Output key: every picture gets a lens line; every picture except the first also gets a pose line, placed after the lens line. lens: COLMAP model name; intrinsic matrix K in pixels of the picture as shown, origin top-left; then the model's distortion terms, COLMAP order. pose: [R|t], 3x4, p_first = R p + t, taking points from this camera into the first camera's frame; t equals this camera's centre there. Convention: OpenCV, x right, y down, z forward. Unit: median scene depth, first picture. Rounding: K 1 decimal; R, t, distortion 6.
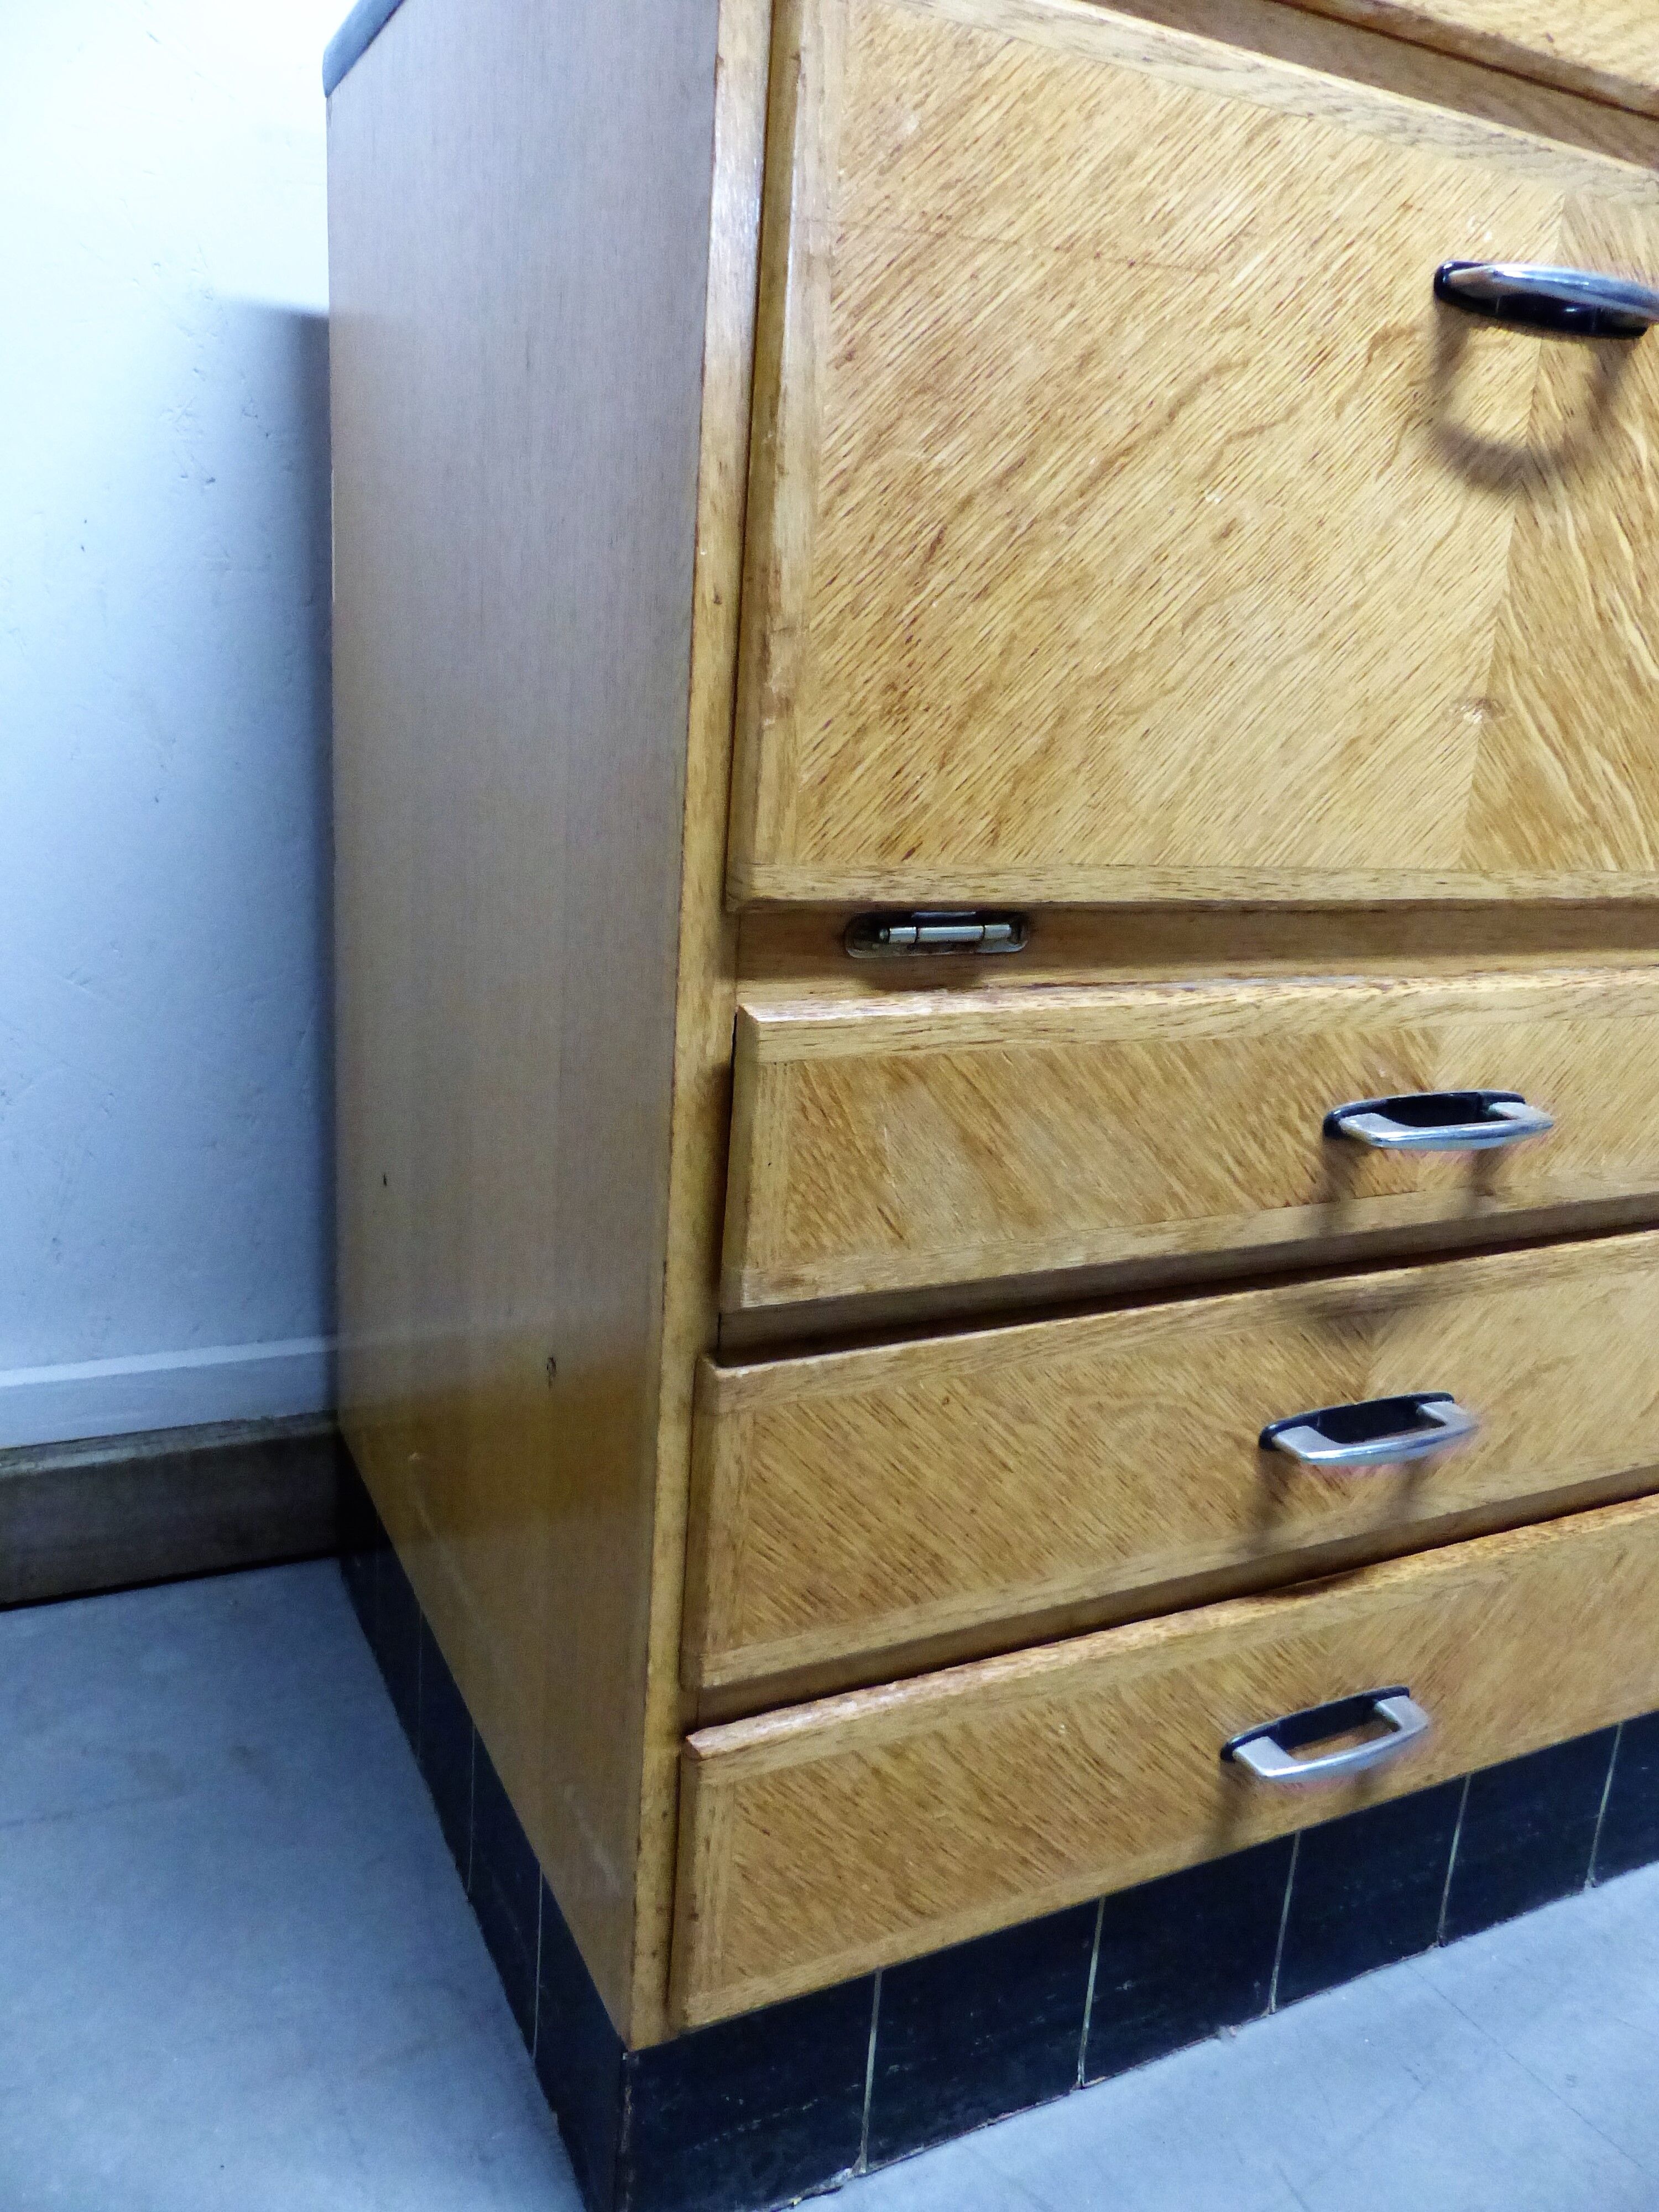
lens RADIAL K [[1701.1, 0, 836.7], [0, 1701.1, 1108.9], [0, 0, 1]] dist [-0.022788, 0.016719]
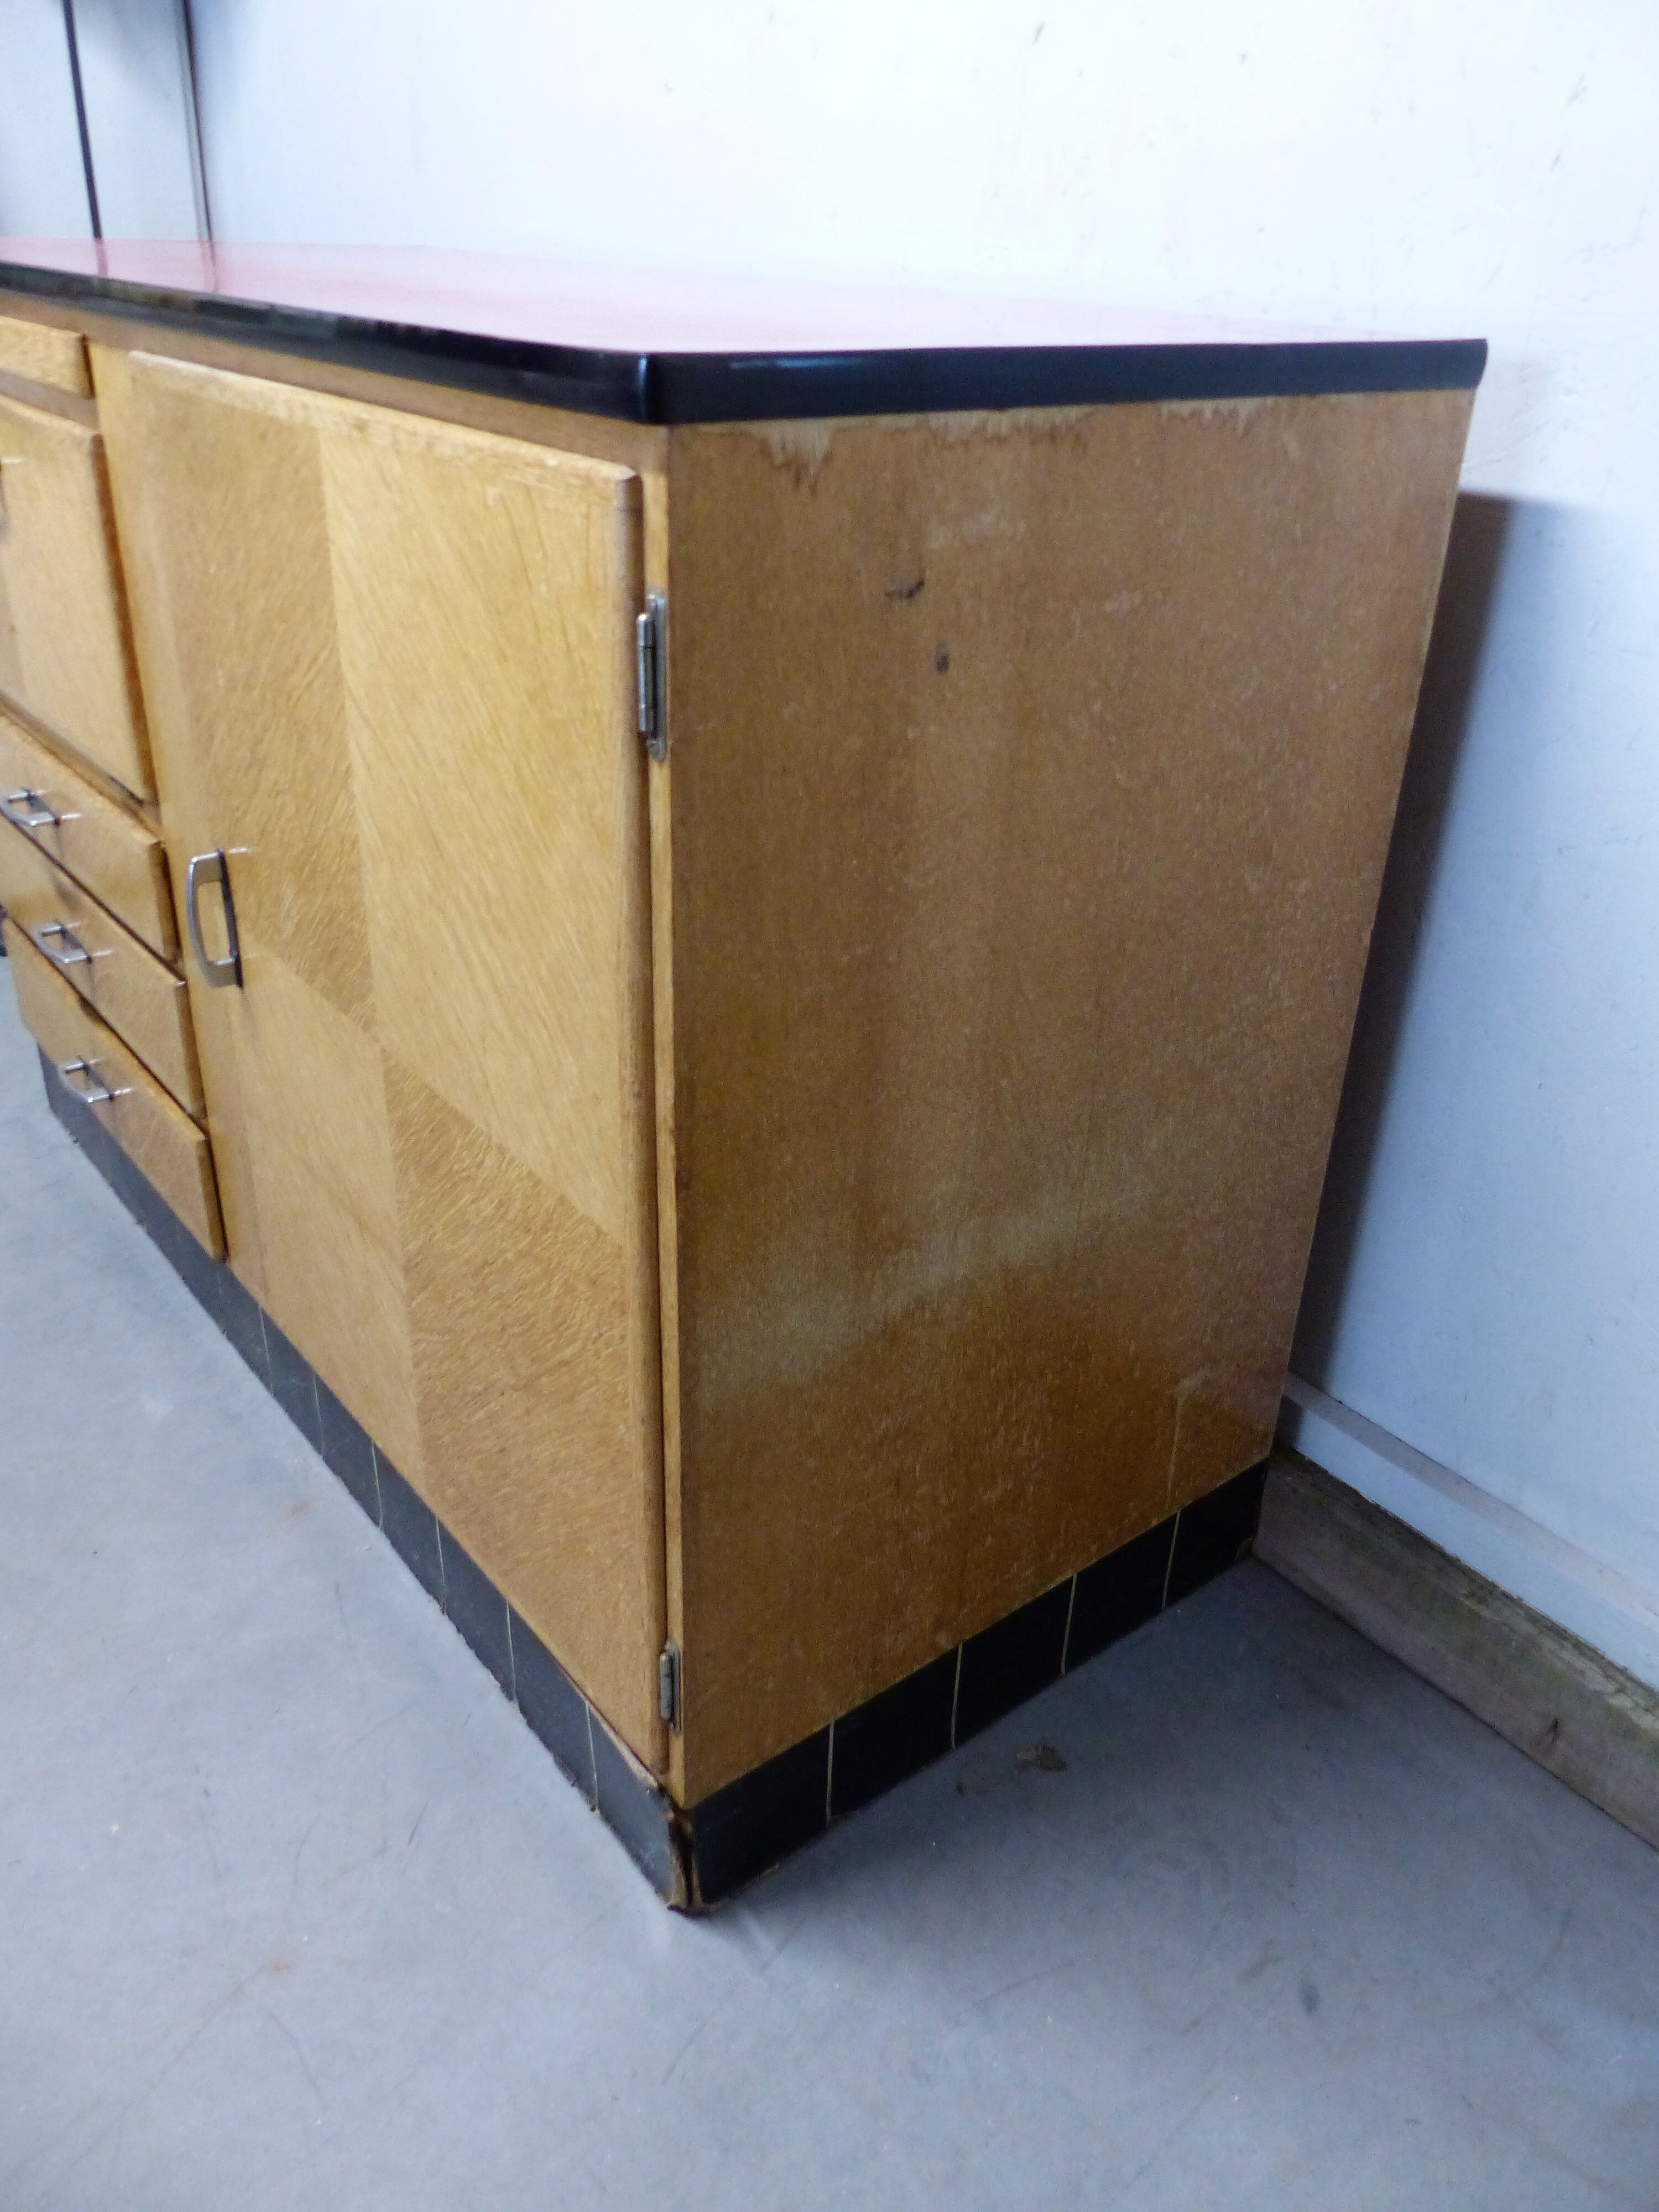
lens RADIAL K [[1701.1, 0, 844.0], [0, 1701.1, 1104.1], [0, 0, 1]] dist [-0.022788, 0.016719]
pose [[0.190534, 0.409382, -0.892246, 2.883588], [-0.275442, 0.894680, 0.351680, -0.770491], [0.942247, 0.178755, 0.283228, 1.513720]]
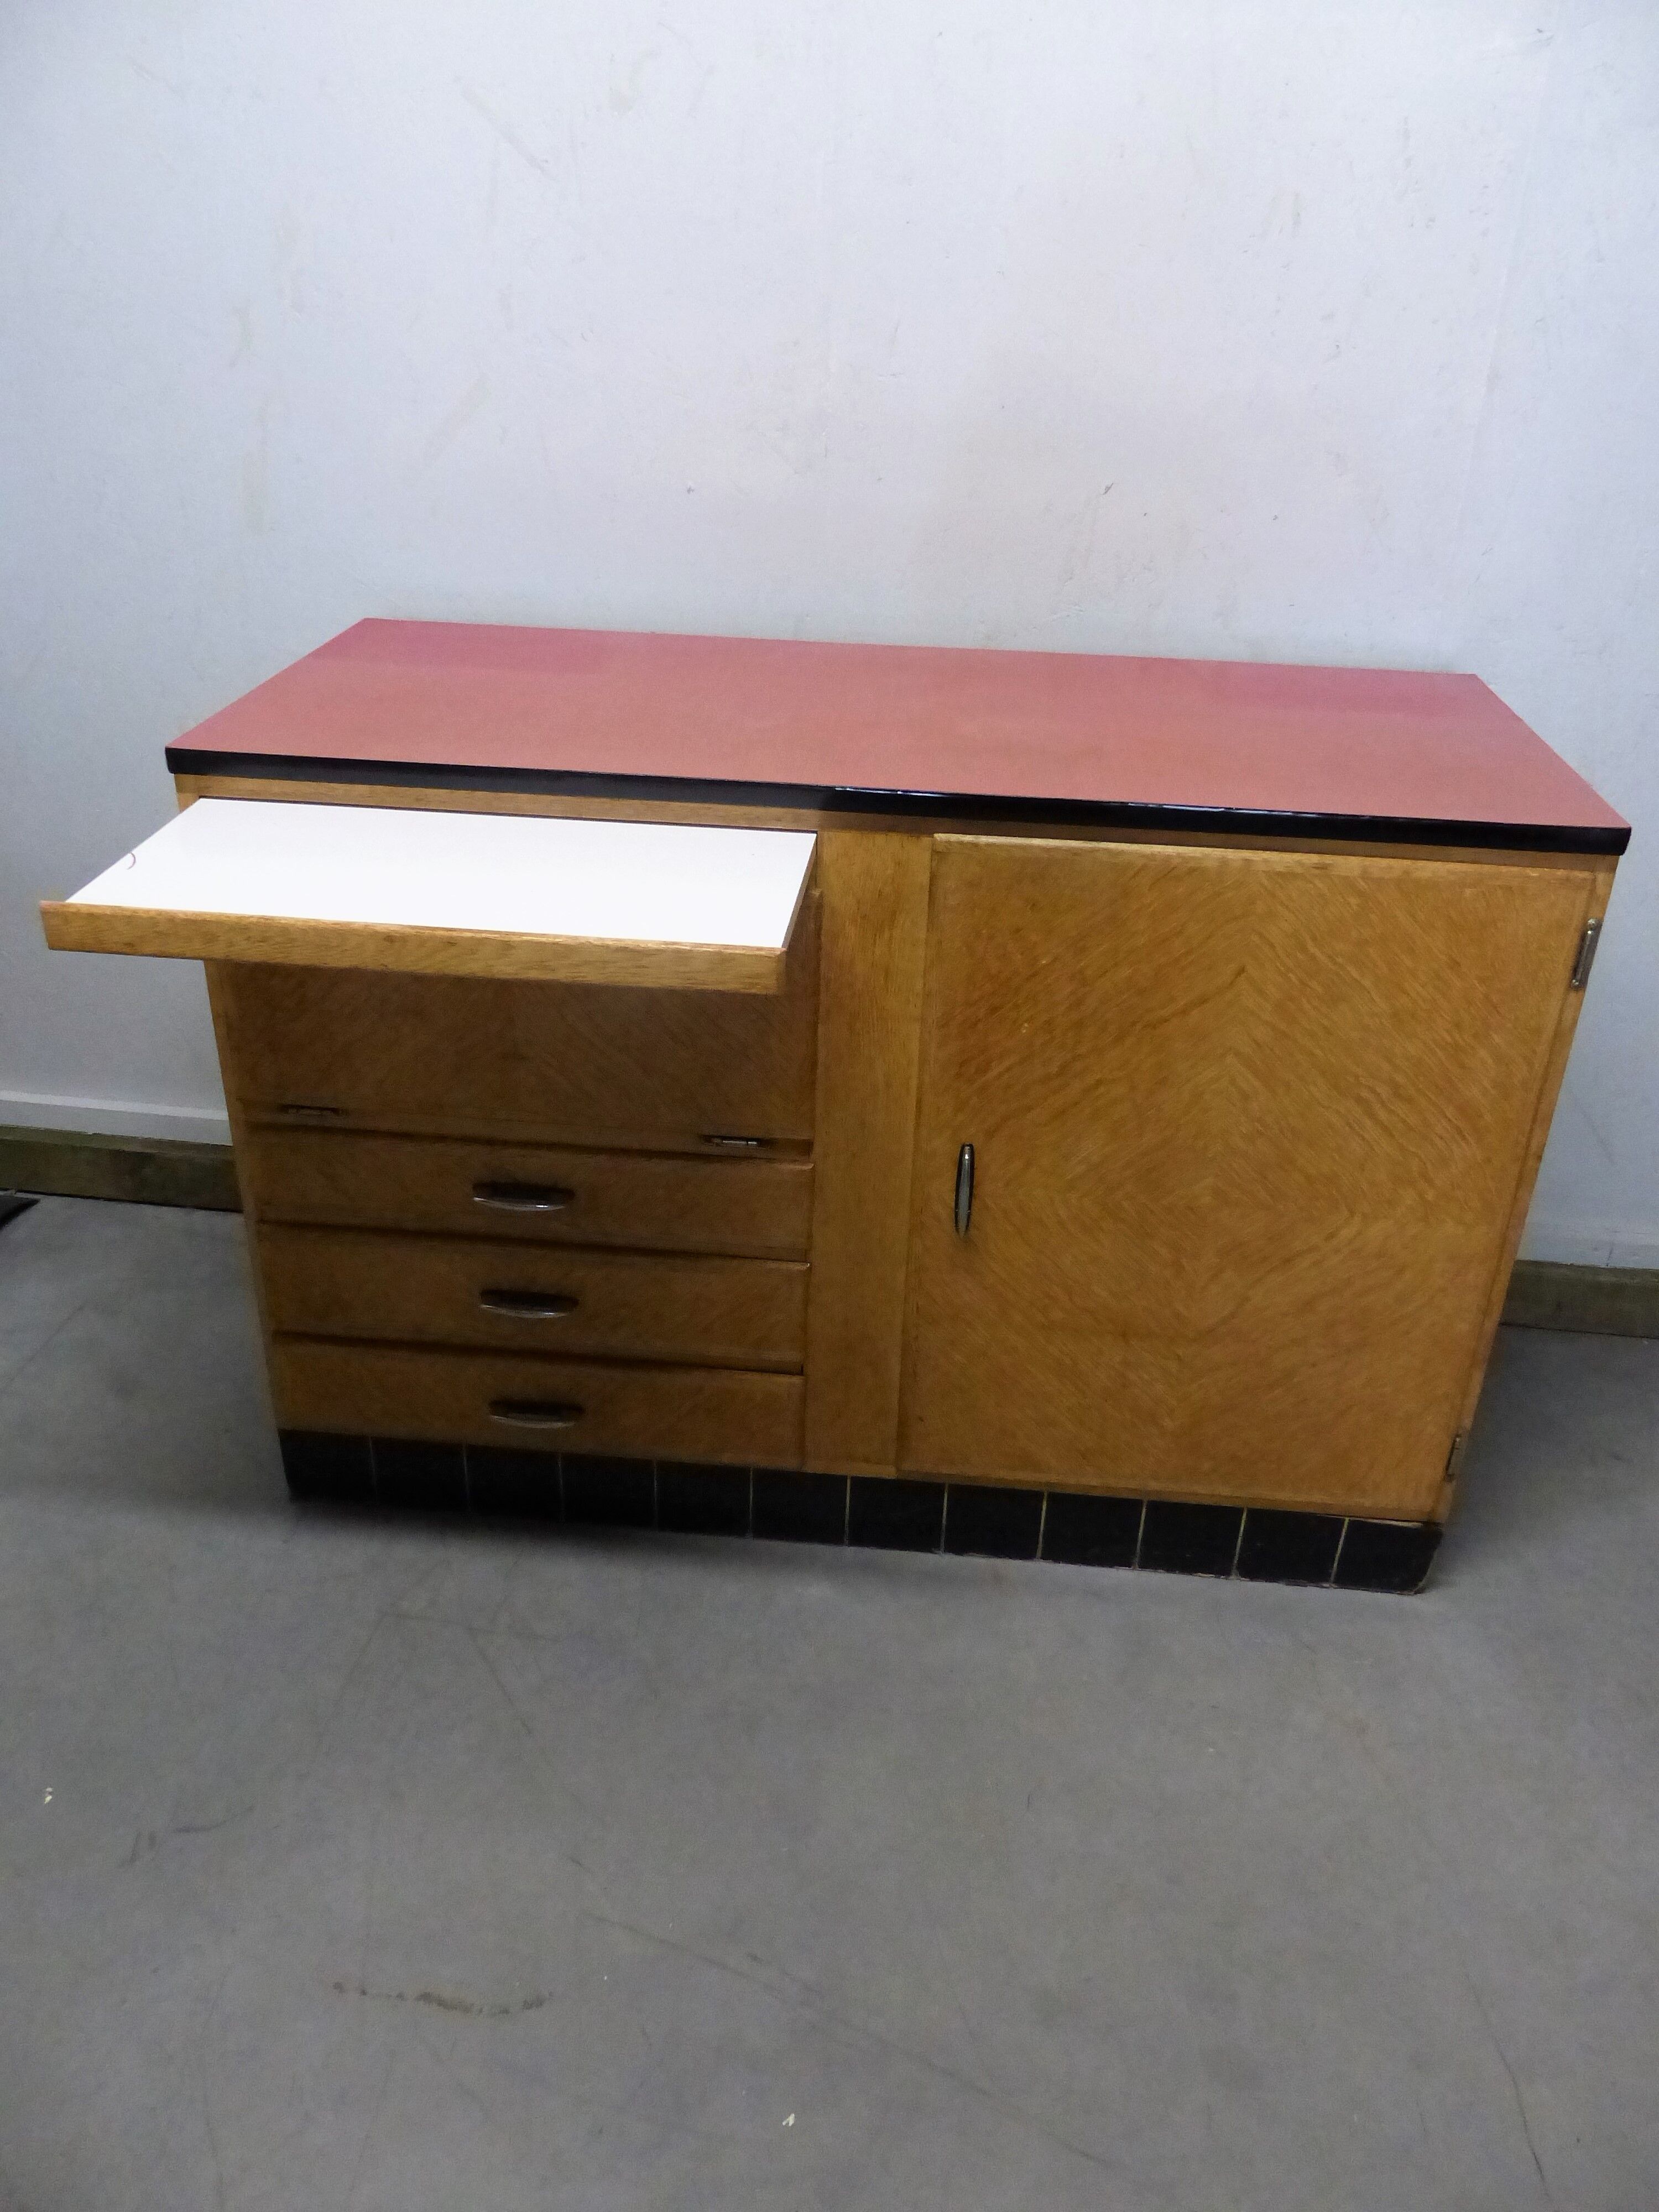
lens RADIAL K [[1701.1, 0, 840.0], [0, 1701.1, 1094.2], [0, 0, 1]] dist [-0.022788, 0.016719]
pose [[0.842057, 0.216718, -0.493937, 2.110271], [-0.117233, 0.967377, 0.224586, -0.824743], [0.526495, -0.131208, 0.839993, -0.960608]]
